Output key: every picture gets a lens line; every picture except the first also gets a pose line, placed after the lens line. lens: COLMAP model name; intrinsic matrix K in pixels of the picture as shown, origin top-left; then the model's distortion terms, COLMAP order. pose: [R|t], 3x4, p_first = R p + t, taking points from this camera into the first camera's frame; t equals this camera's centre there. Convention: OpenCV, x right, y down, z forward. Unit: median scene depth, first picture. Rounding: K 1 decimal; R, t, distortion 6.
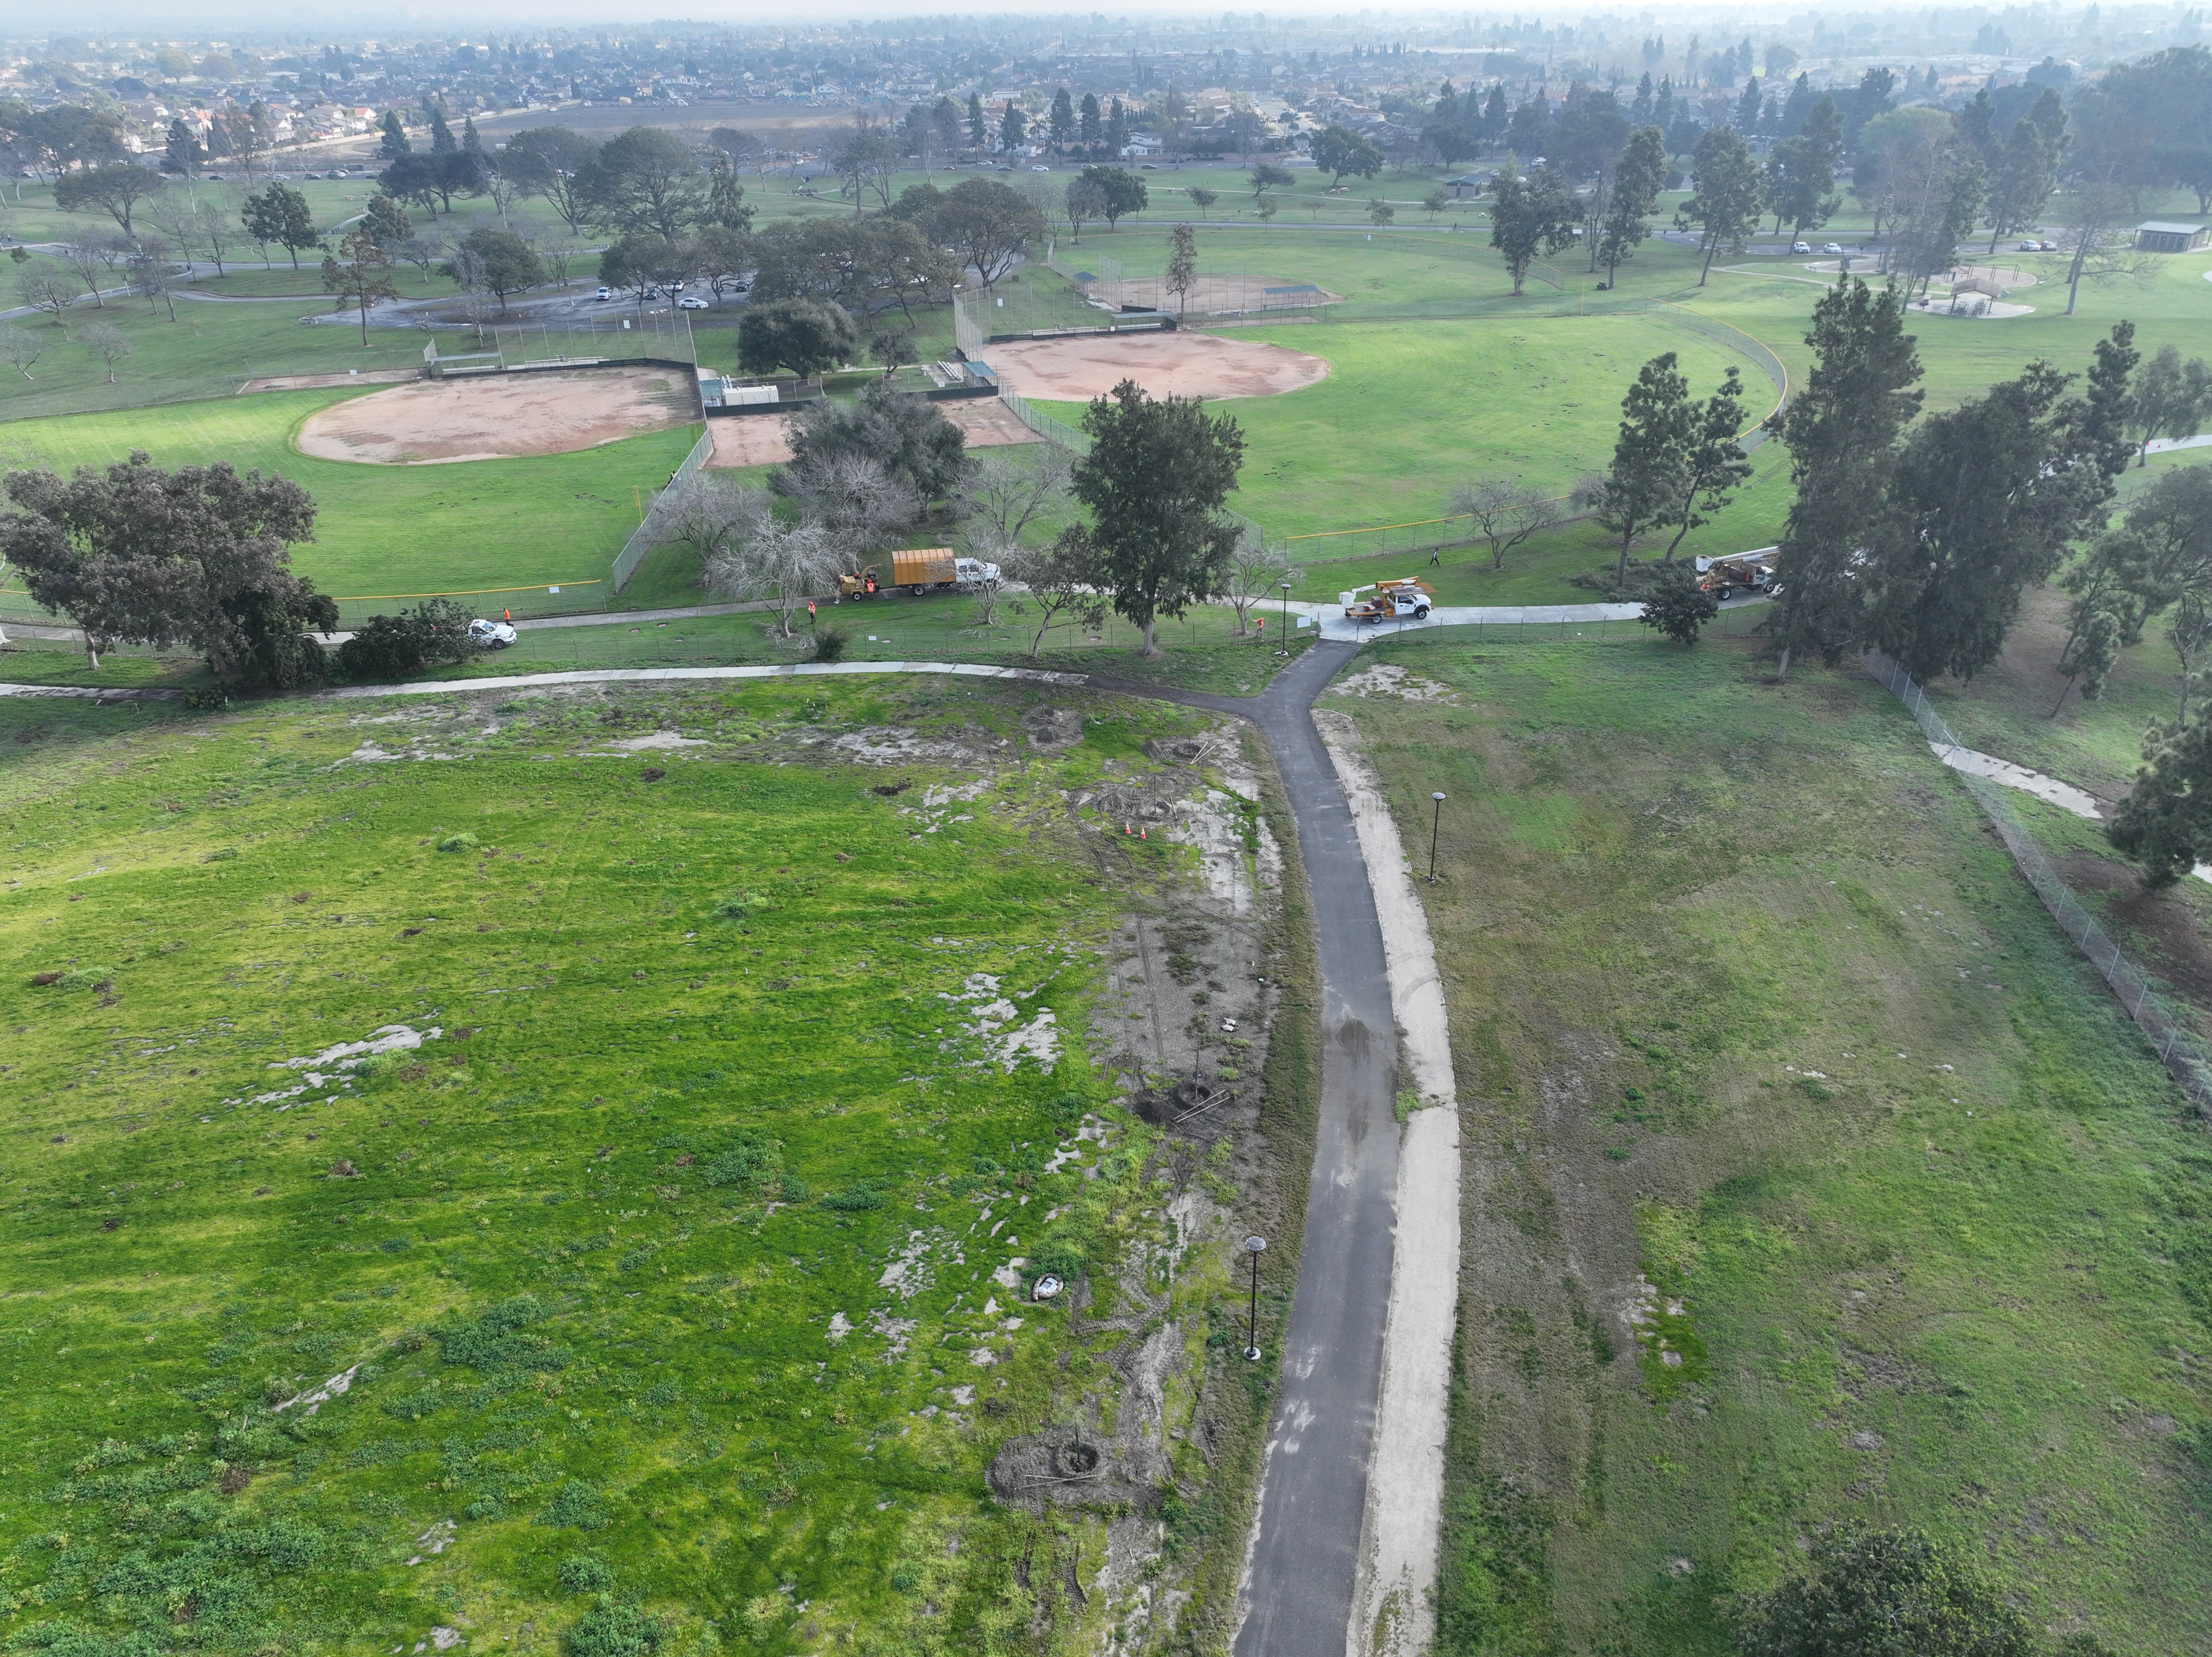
lens RADIAL K [[1559.9, 0, 1099.6], [0, 1559.9, 833.0], [0, 0, 1]] dist [-0.002659, 0.019847]
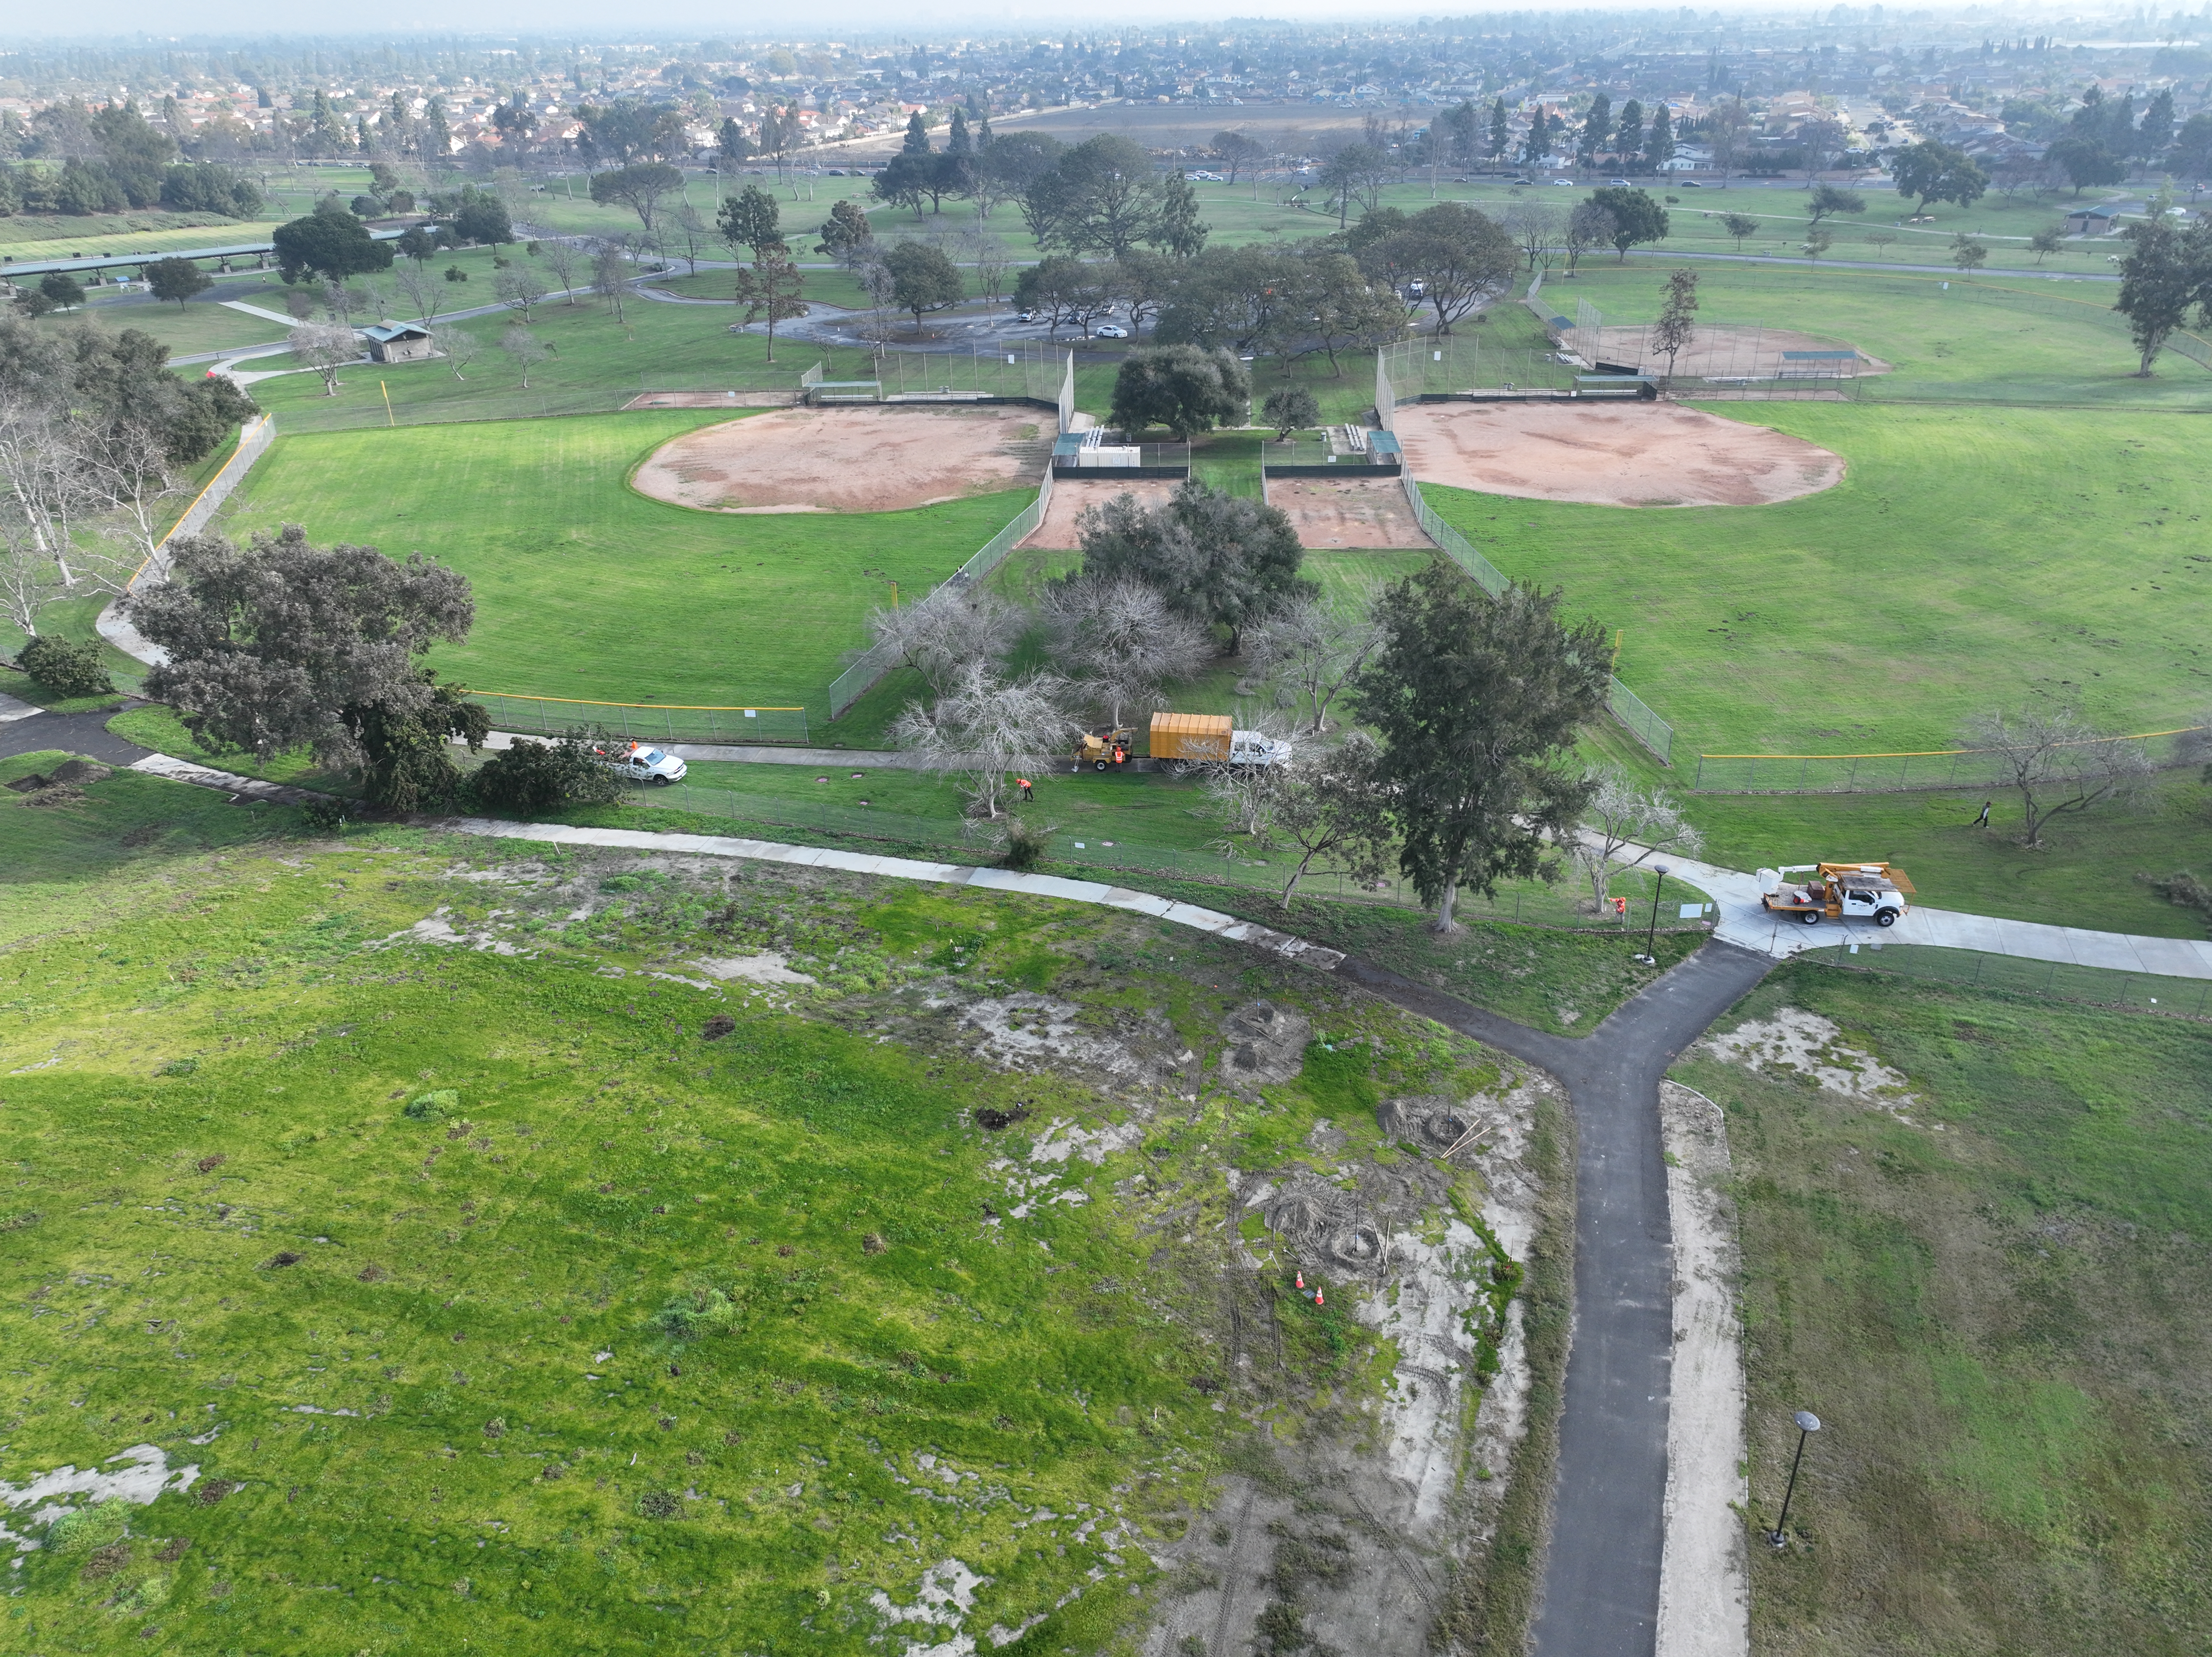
lens RADIAL K [[1559.9, 0, 1101.8], [0, 1559.9, 819.6], [0, 0, 1]] dist [-0.002659, 0.019847]
pose [[0.947472, 0.143126, -0.286027, 0.080632], [-0.144600, 0.989360, 0.016079, -0.156139], [0.285284, 0.026125, 0.958087, 0.290813]]
